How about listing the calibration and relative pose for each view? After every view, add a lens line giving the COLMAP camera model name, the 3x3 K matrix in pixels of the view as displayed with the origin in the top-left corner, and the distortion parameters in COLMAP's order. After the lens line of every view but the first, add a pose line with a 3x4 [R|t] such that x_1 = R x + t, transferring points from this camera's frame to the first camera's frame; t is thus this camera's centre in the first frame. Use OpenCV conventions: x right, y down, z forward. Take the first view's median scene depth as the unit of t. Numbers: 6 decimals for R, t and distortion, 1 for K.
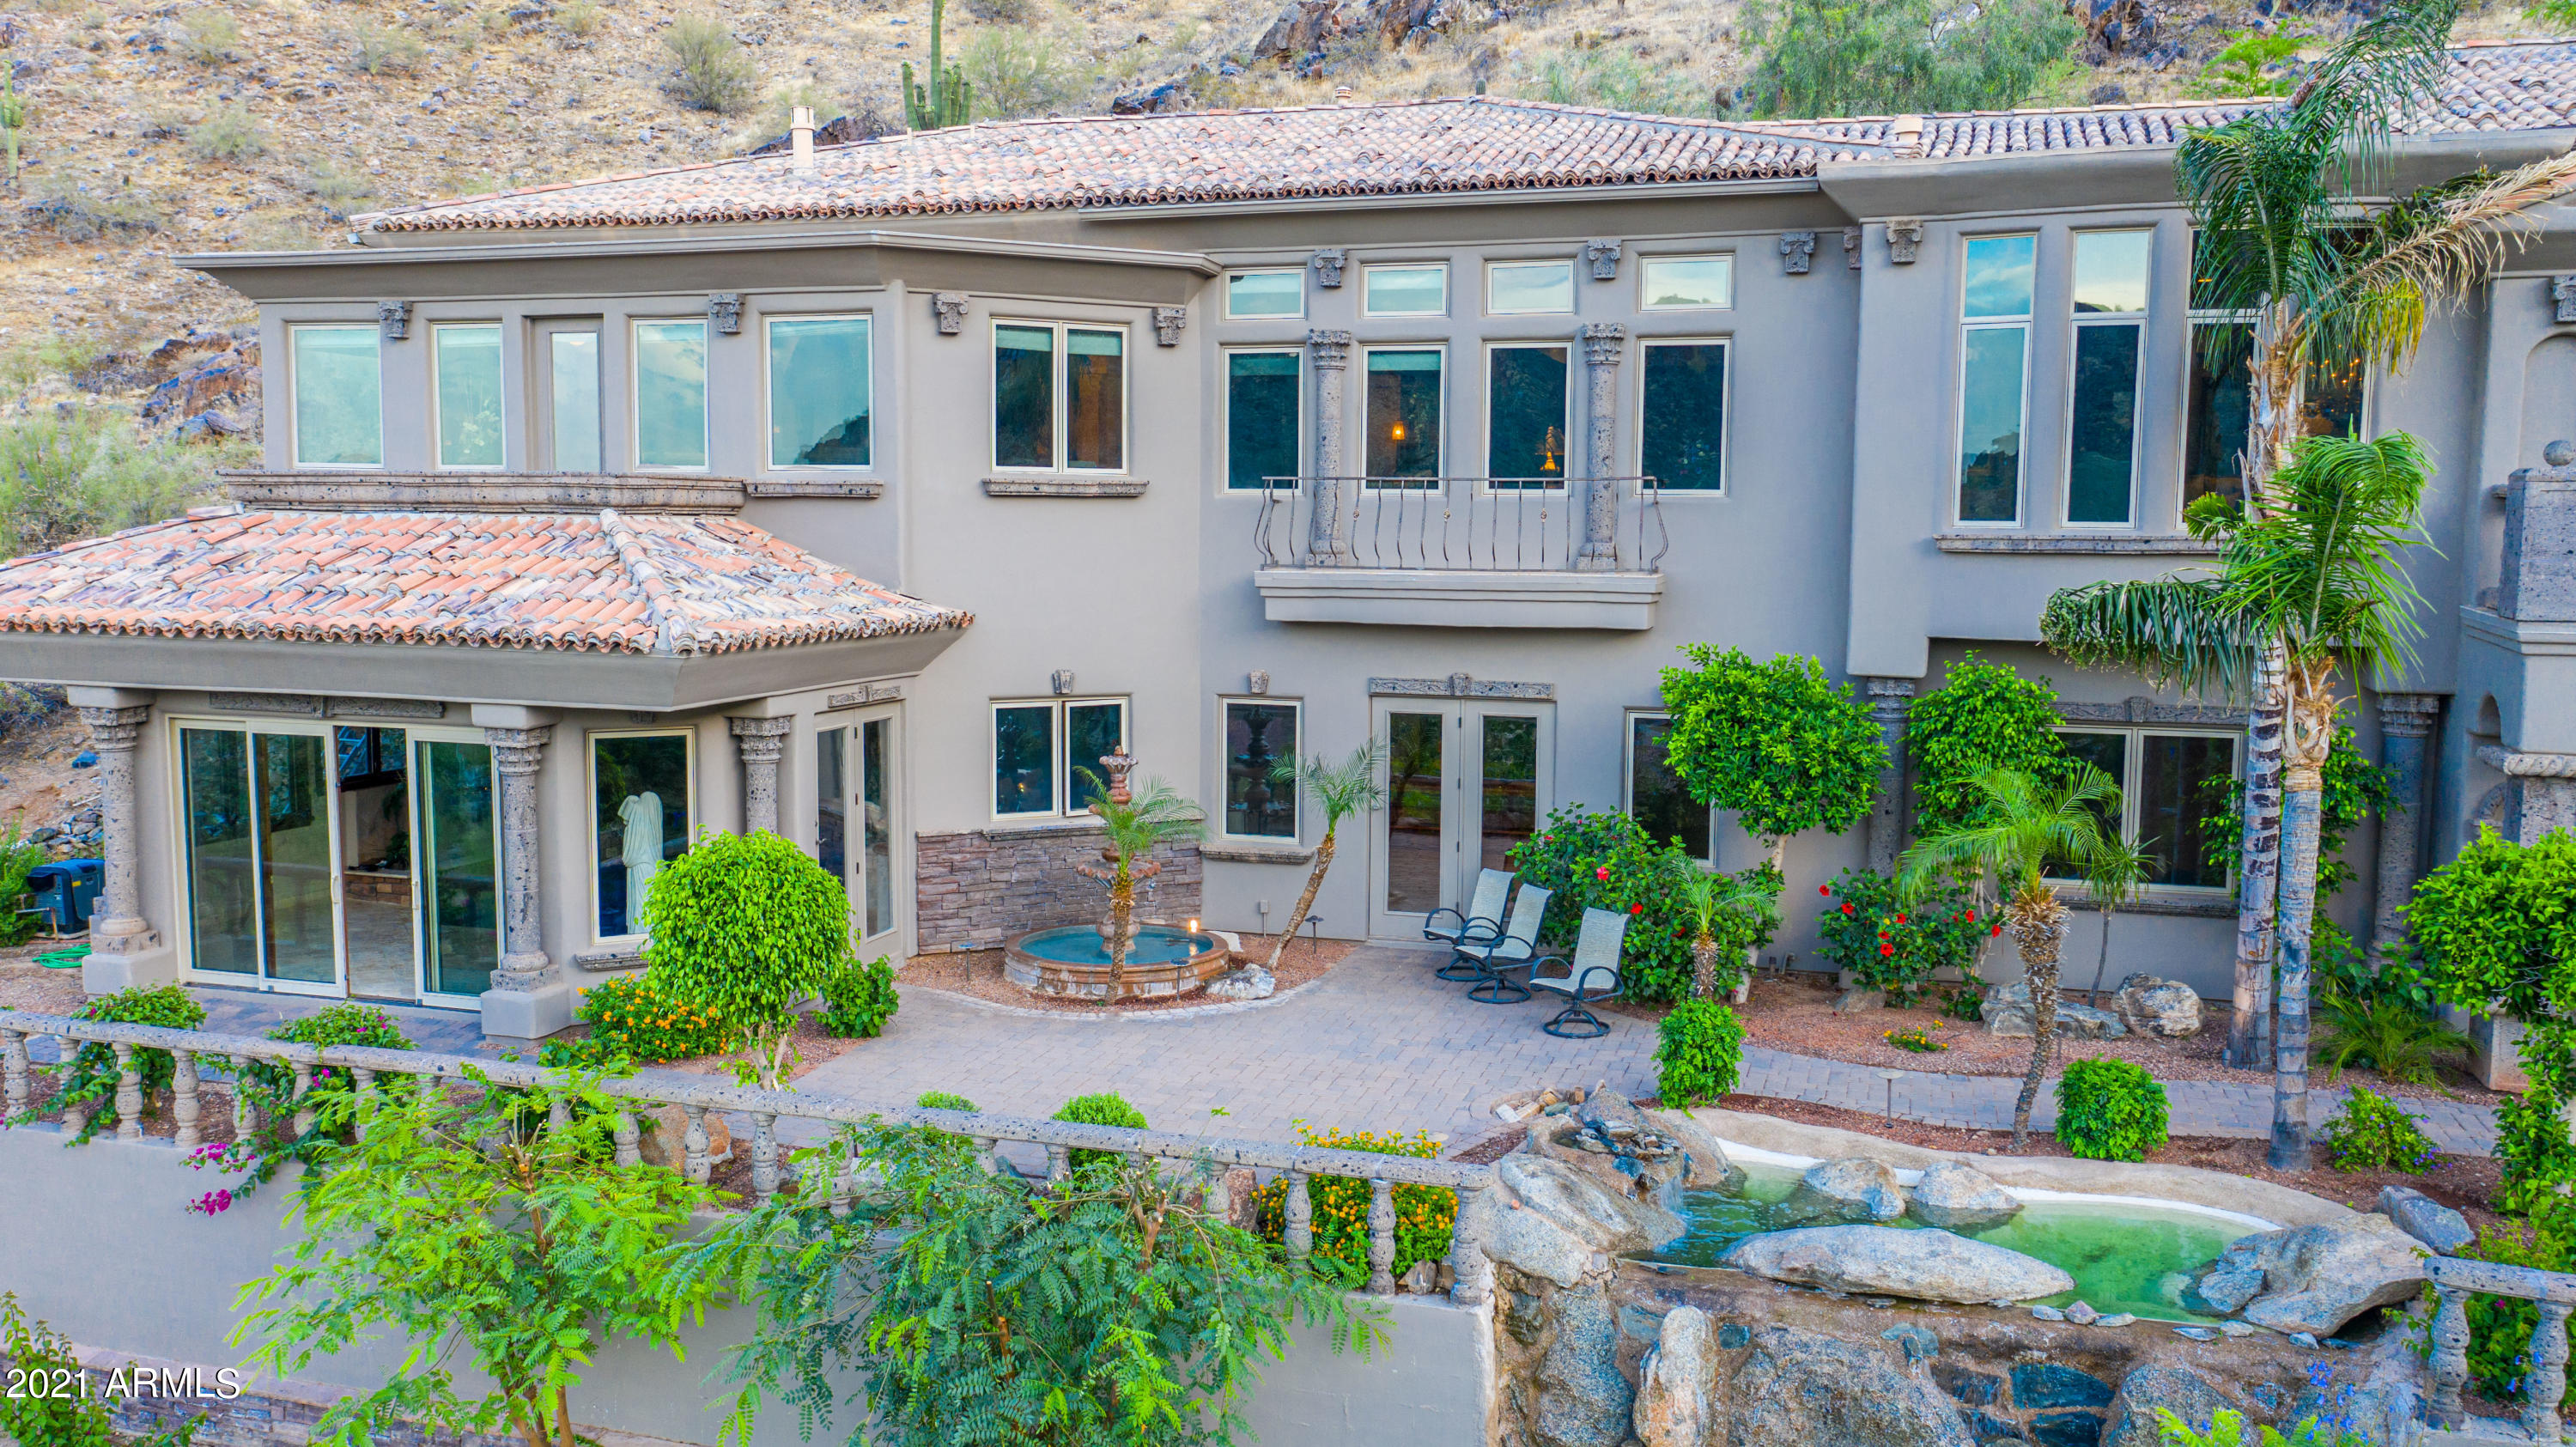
lens RADIAL K [[2048.2, 0, 1291.2], [0, 2048.2, 723.1], [0, 0, 1]] dist [-0.002153, 0.014019]
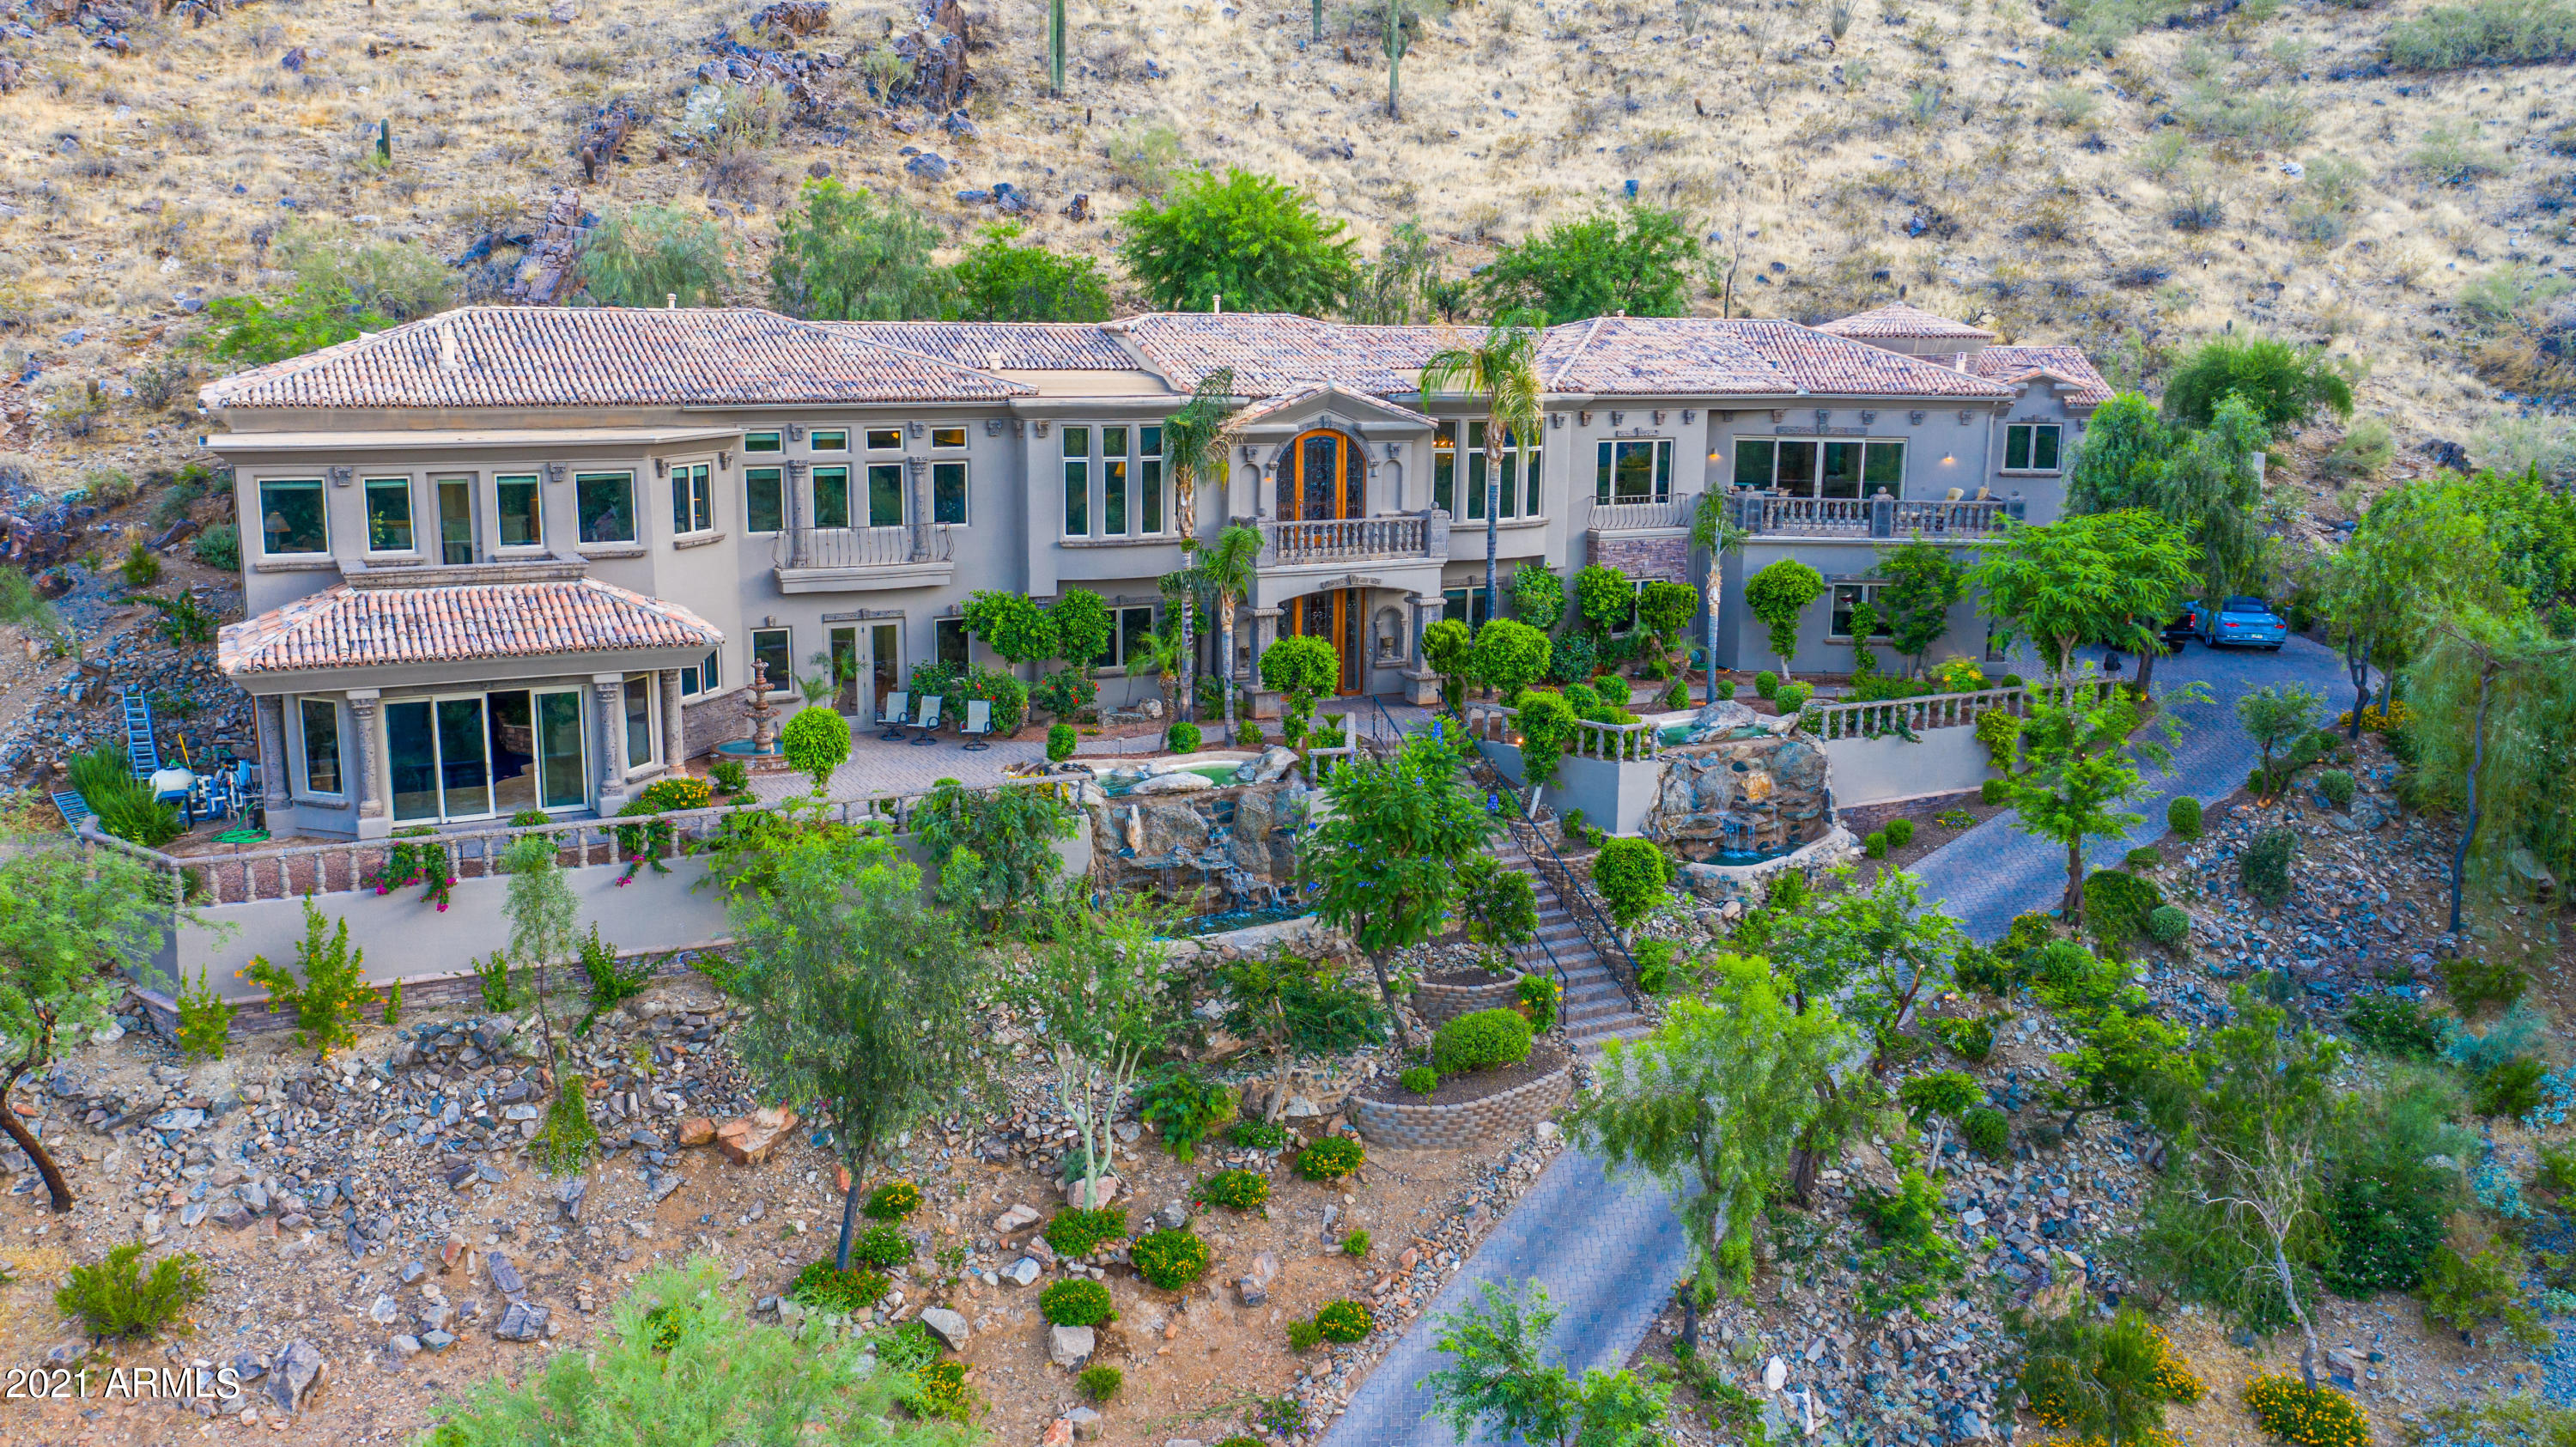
lens RADIAL K [[2048.2, 0, 1283.0], [0, 2048.2, 725.3], [0, 0, 1]] dist [-0.002153, 0.014019]
pose [[0.719961, -0.138820, 0.679989, -1.164216], [0.065503, 0.989009, 0.132553, -0.170066], [-0.690917, -0.050891, 0.721141, -0.980787]]
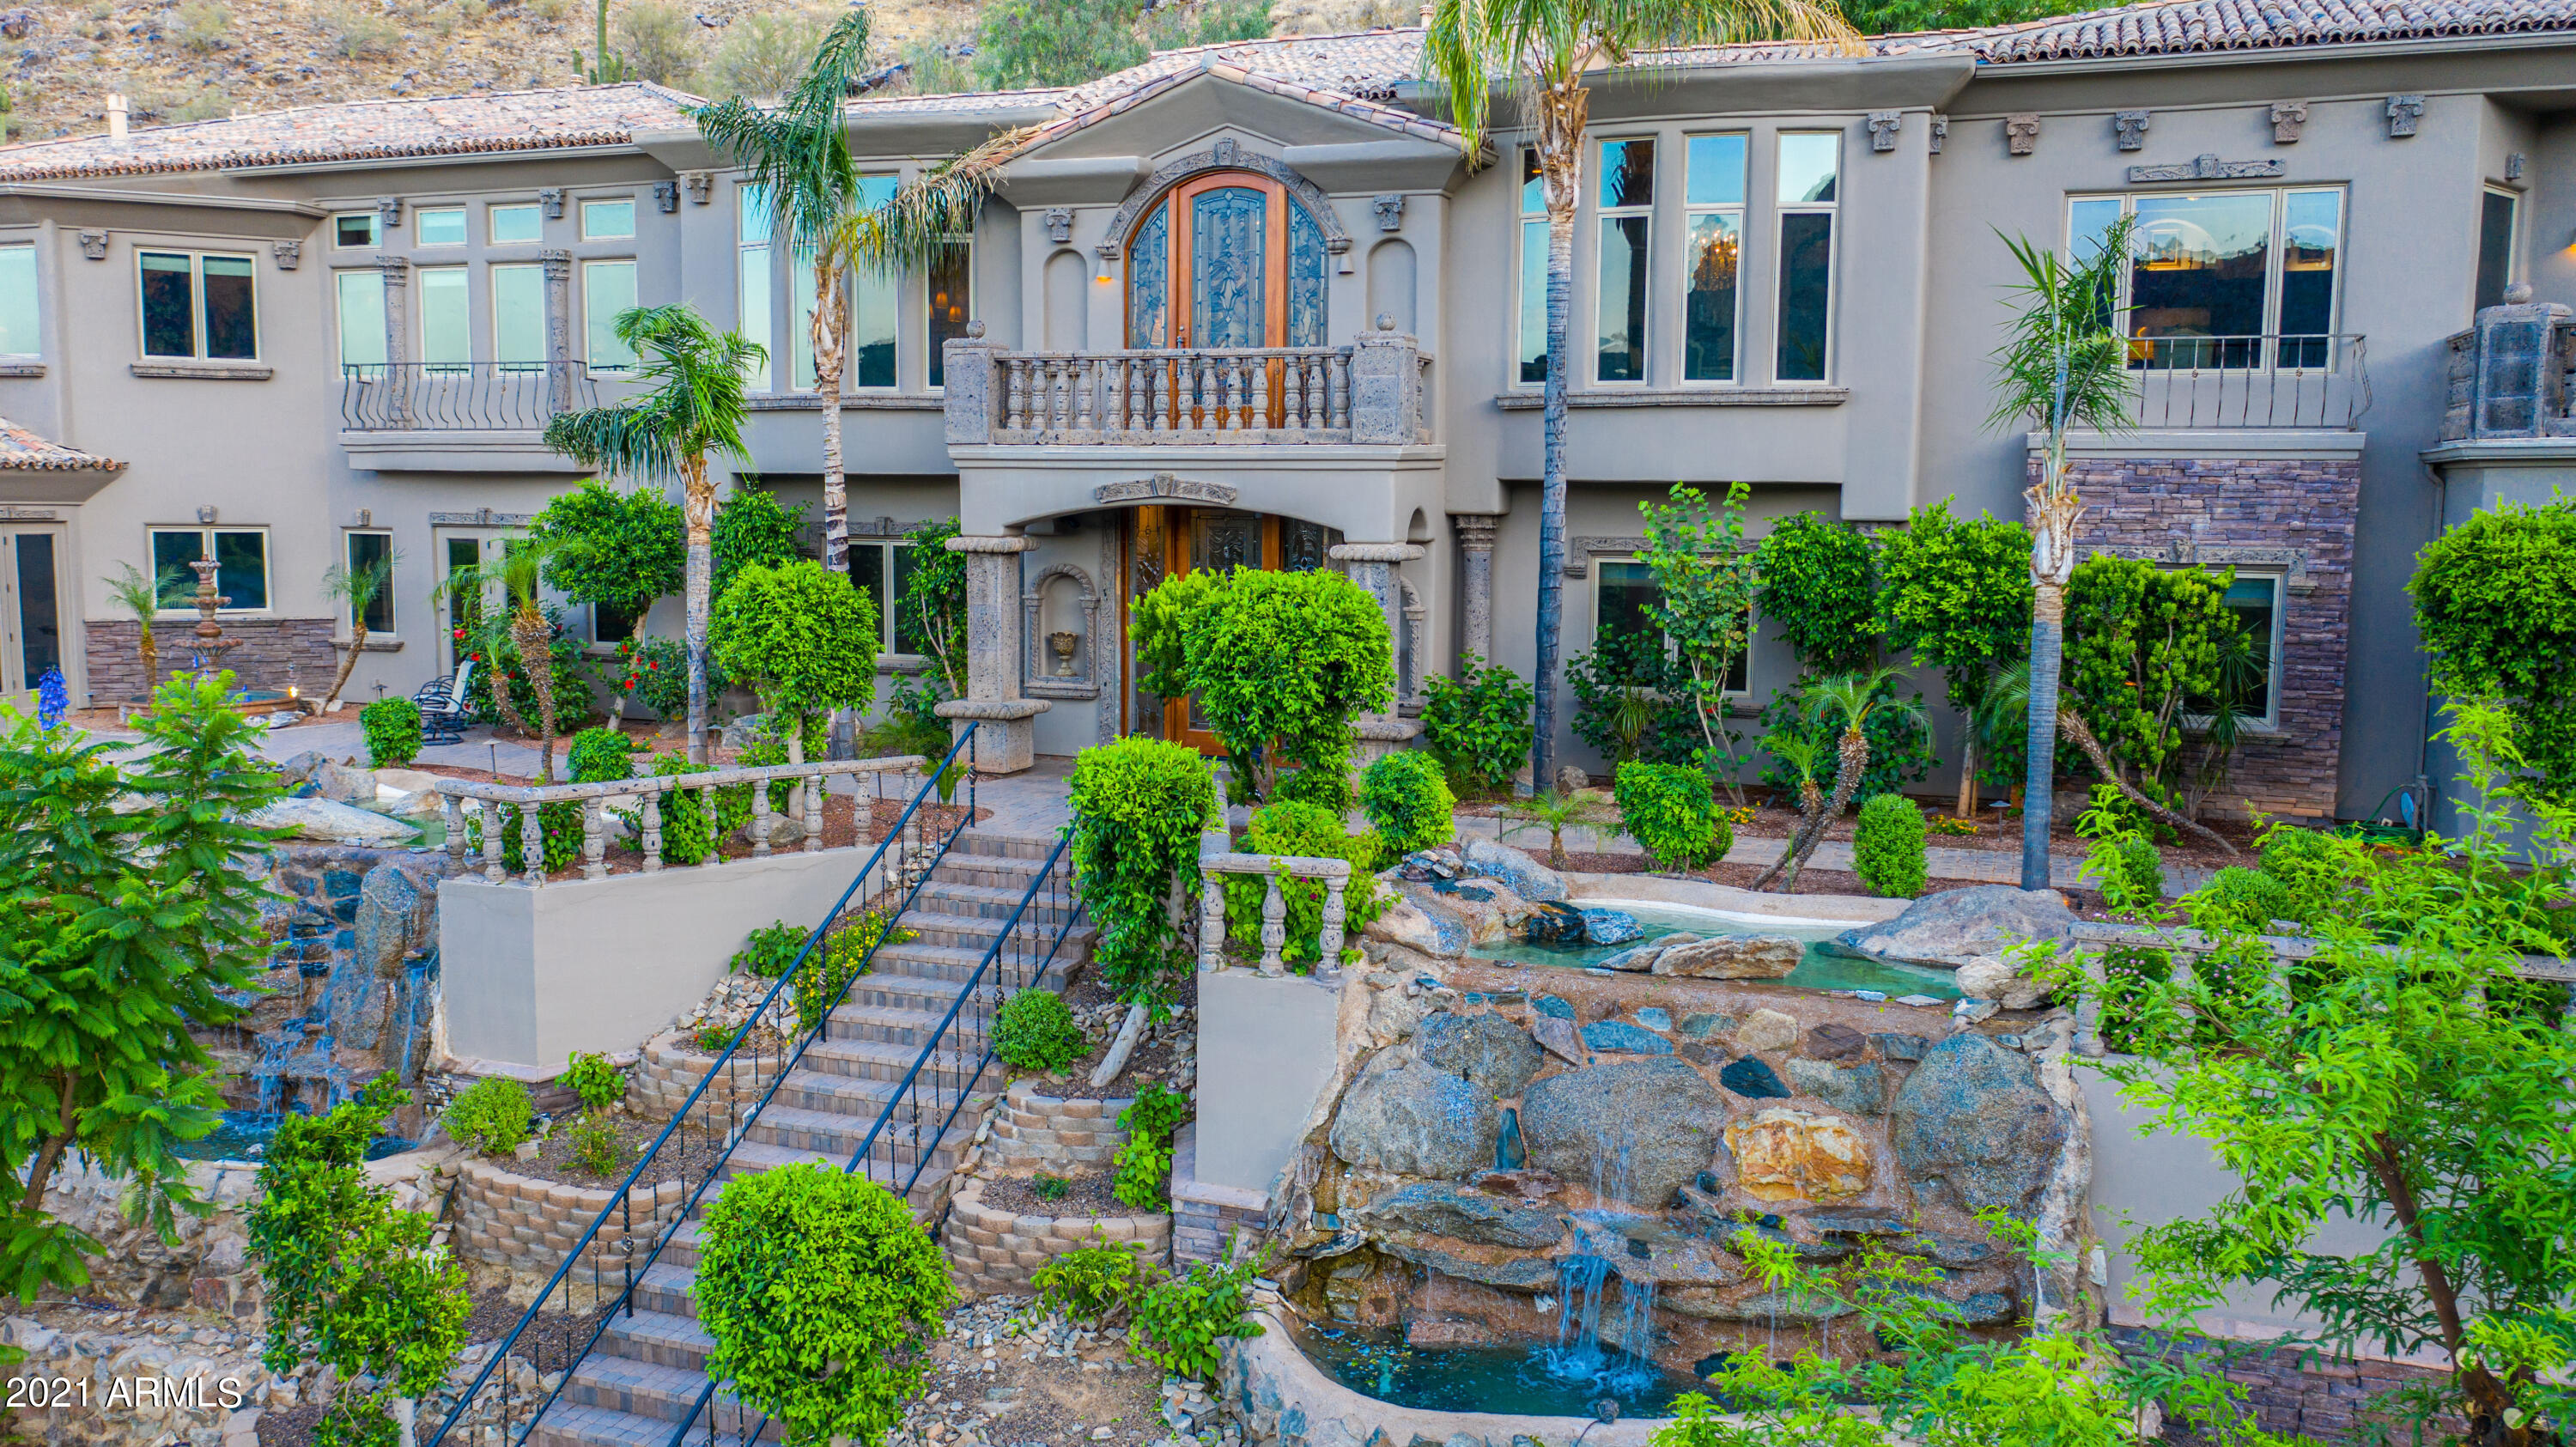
lens RADIAL K [[2048.2, 0, 1283.0], [0, 2048.2, 721.6], [0, 0, 1]] dist [-0.002153, 0.014019]
pose [[0.998168, 0.009042, -0.059830, 0.711186], [-0.008323, 0.999890, 0.012262, 0.098541], [0.059934, -0.011741, 0.998133, -0.341522]]
